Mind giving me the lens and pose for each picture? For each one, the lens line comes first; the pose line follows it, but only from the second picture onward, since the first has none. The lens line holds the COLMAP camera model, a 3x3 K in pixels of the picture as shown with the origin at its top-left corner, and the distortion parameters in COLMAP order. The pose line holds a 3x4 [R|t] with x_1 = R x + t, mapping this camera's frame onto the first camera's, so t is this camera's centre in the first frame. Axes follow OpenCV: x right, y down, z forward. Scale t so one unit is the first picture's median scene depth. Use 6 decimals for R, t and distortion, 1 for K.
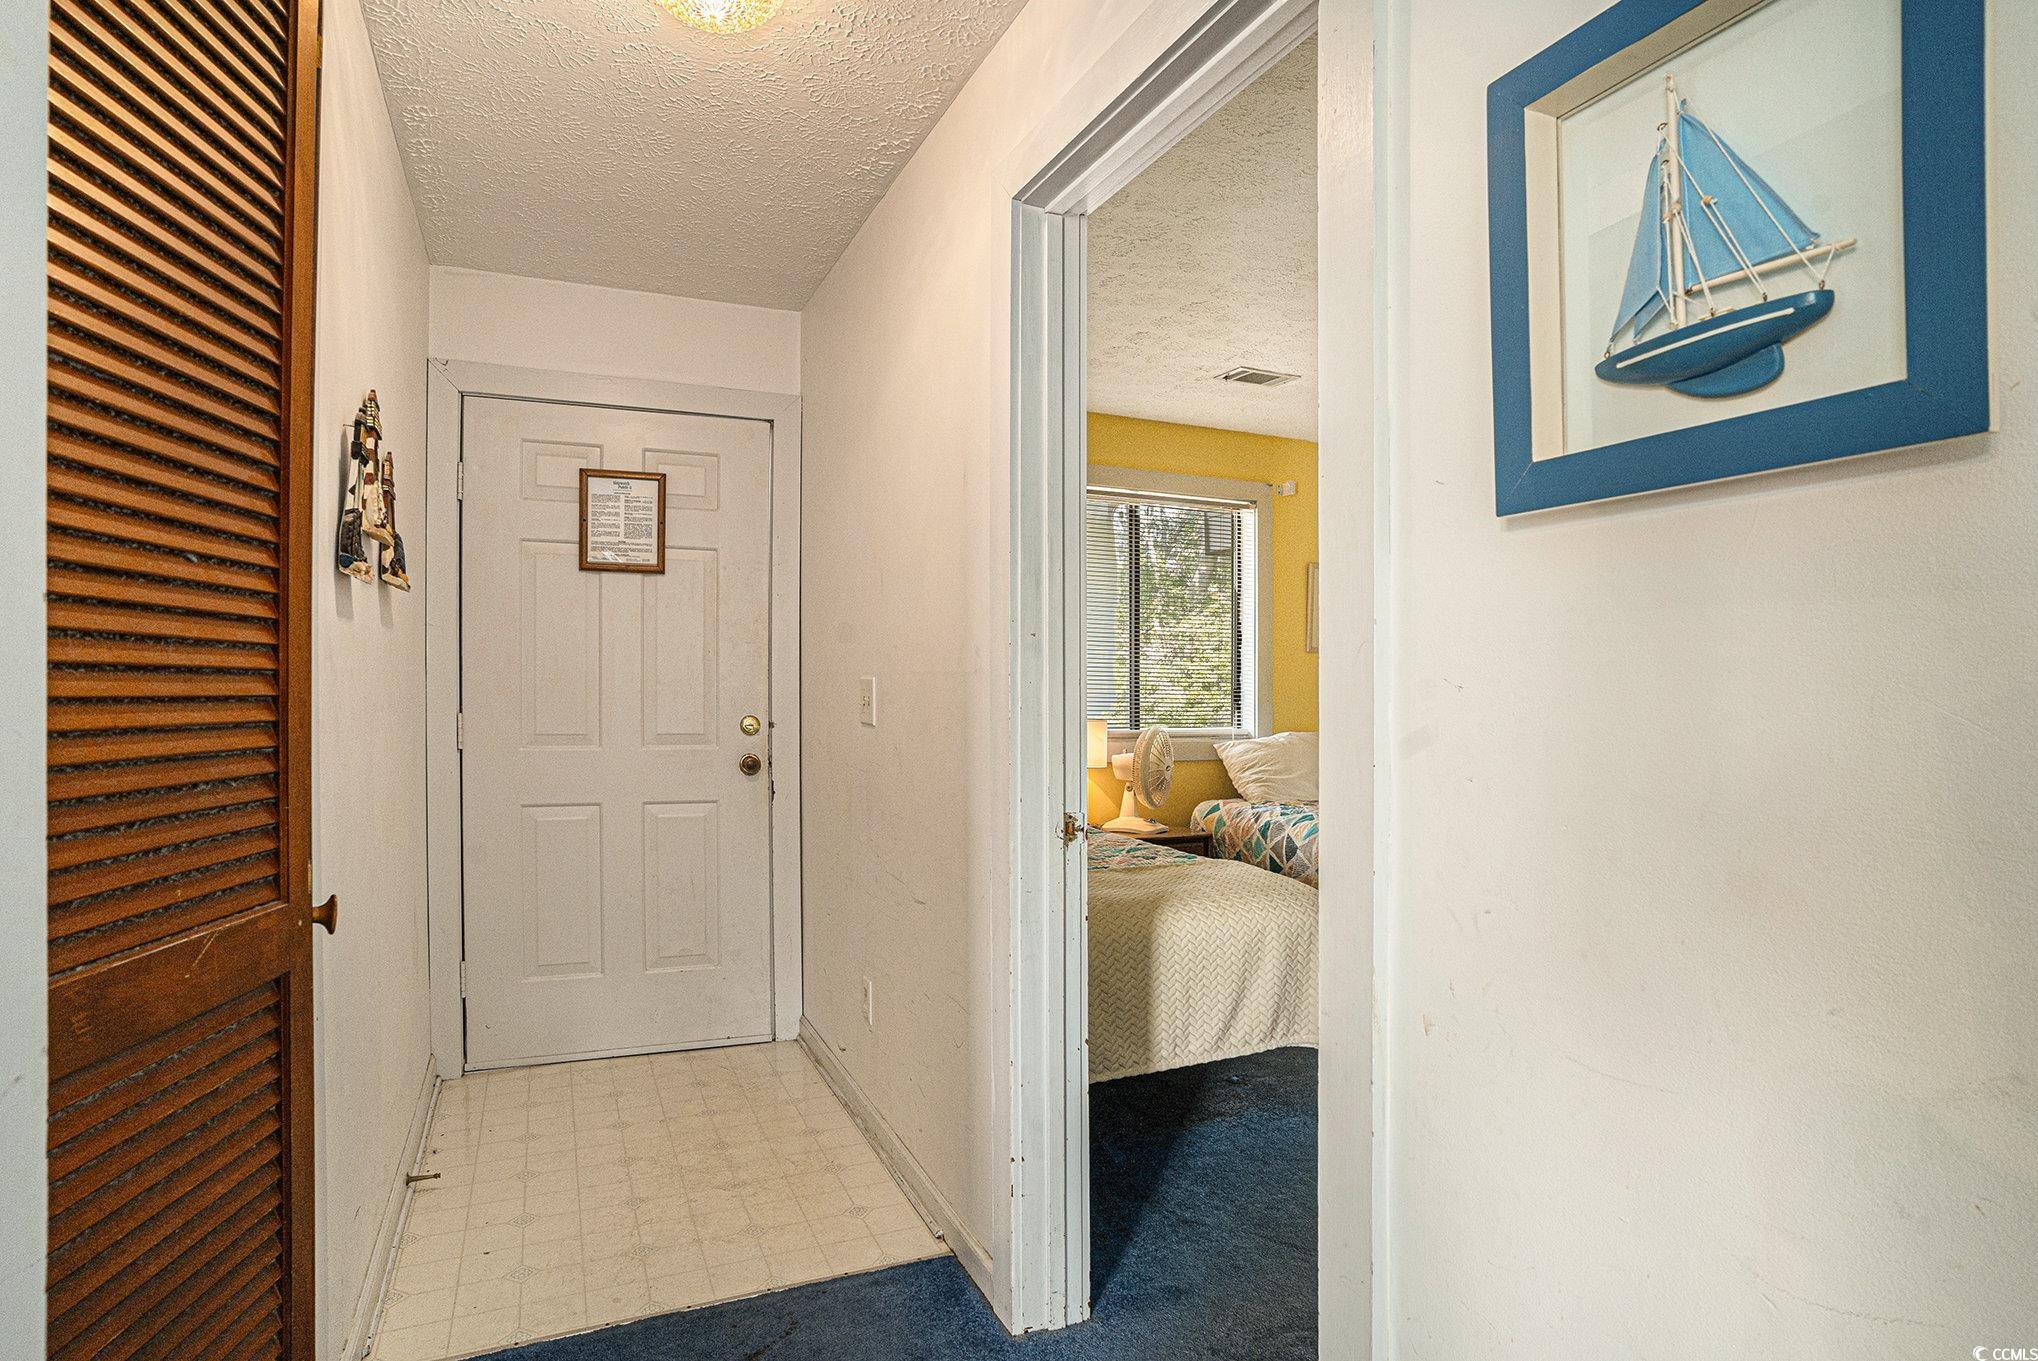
lens RADIAL K [[1047.5, 0, 1003.9], [0, 1047.5, 677.6], [0, 0, 1]] dist [-0.017885, 0.003335]
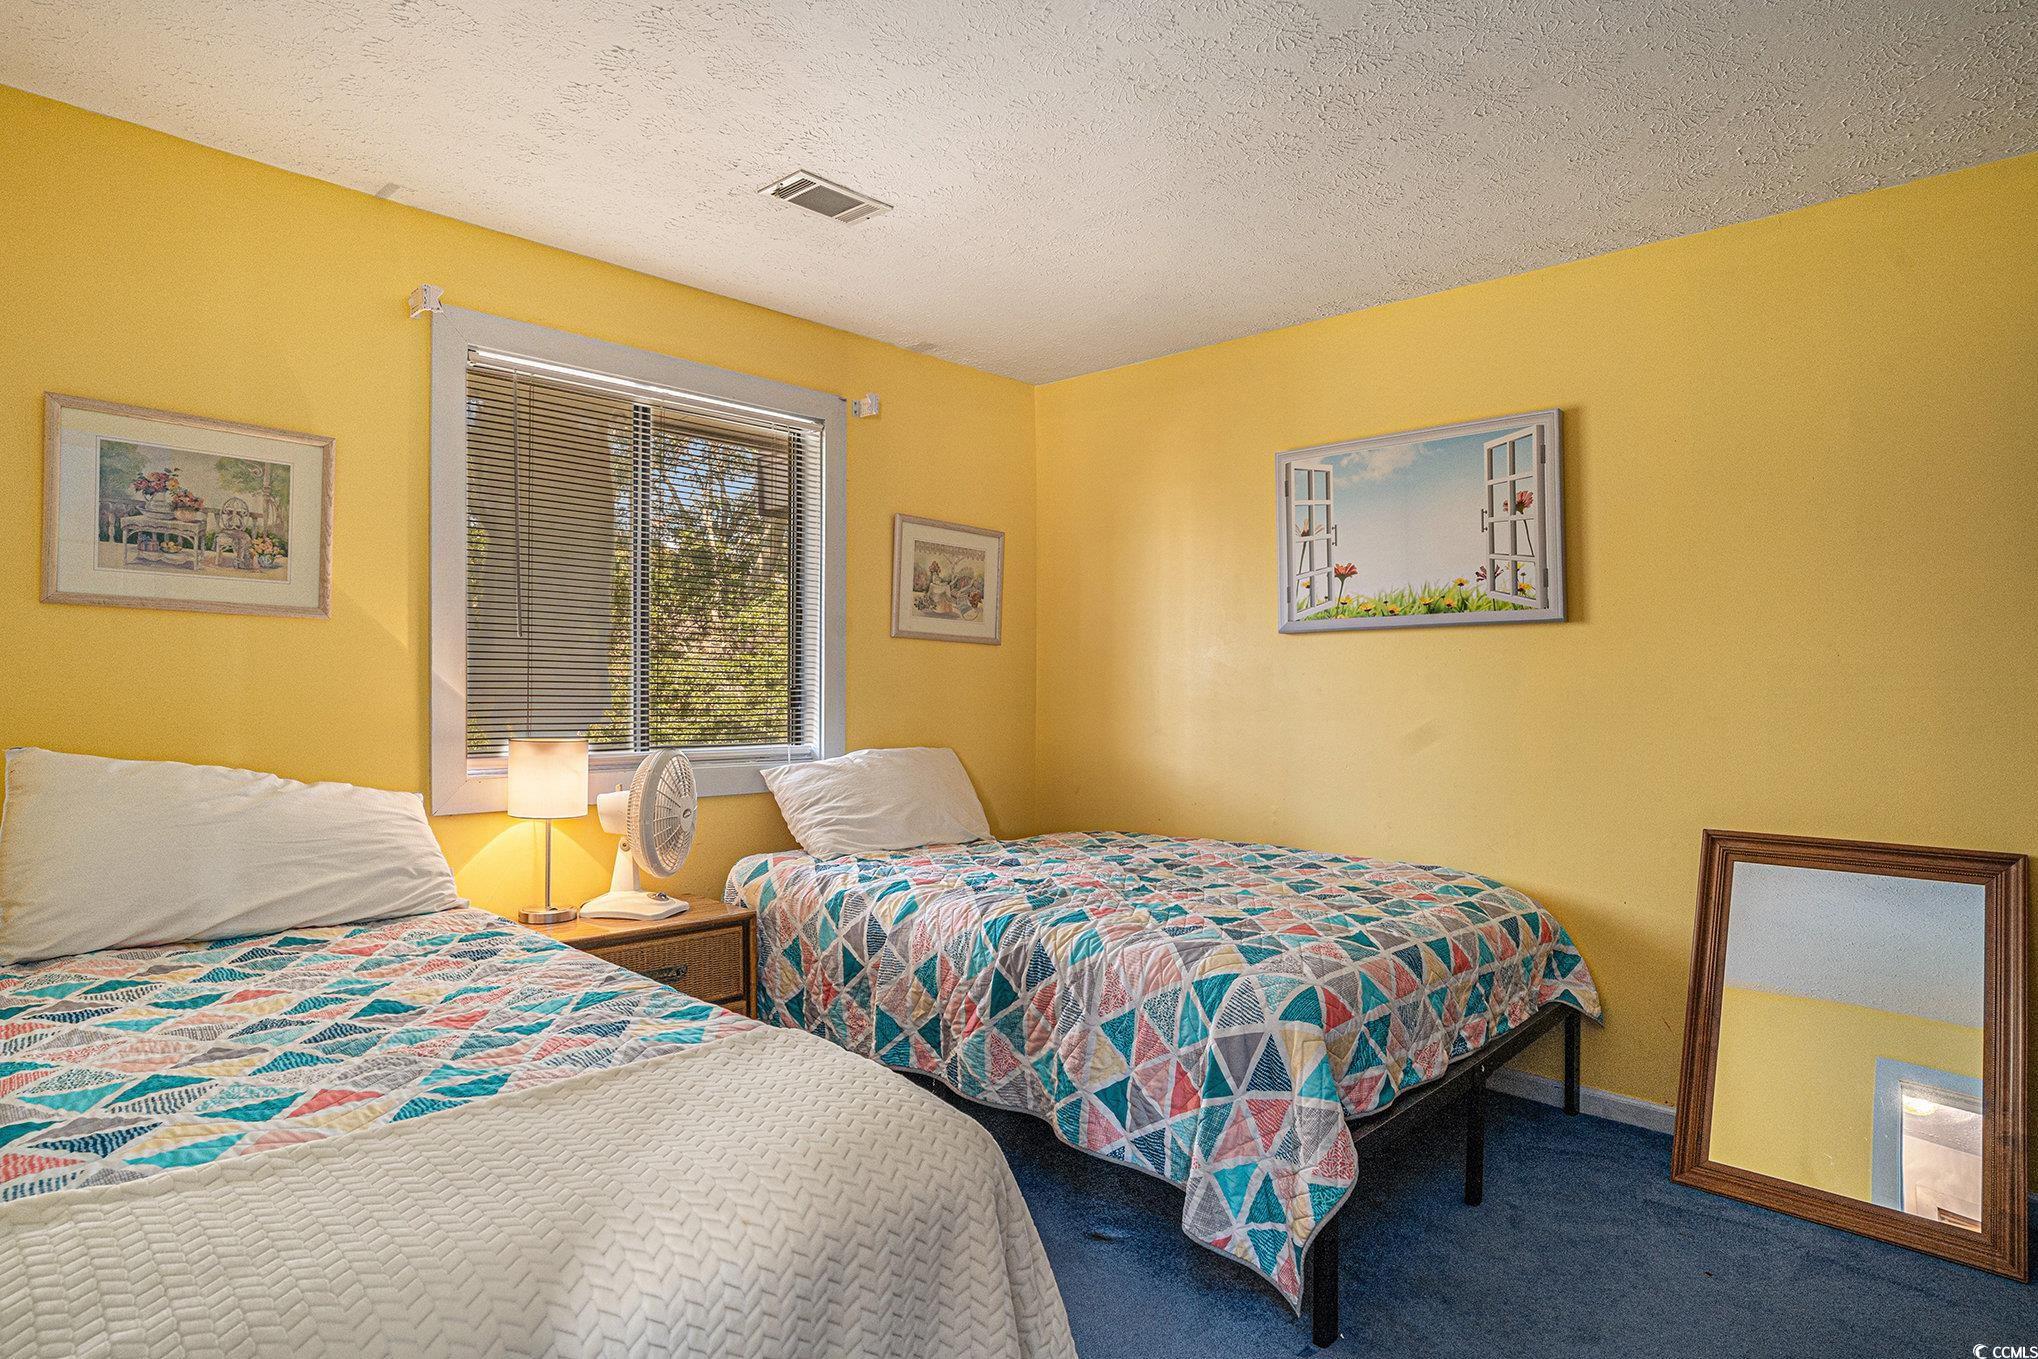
lens RADIAL K [[1047.5, 0, 1009.0], [0, 1047.5, 675.7], [0, 0, 1]] dist [-0.017885, 0.003335]
pose [[0.916489, 0.002004, 0.400054, 0.080140], [-0.002445, 0.999997, 0.000593, 0.001672], [-0.400052, -0.001521, 0.916491, 0.329130]]
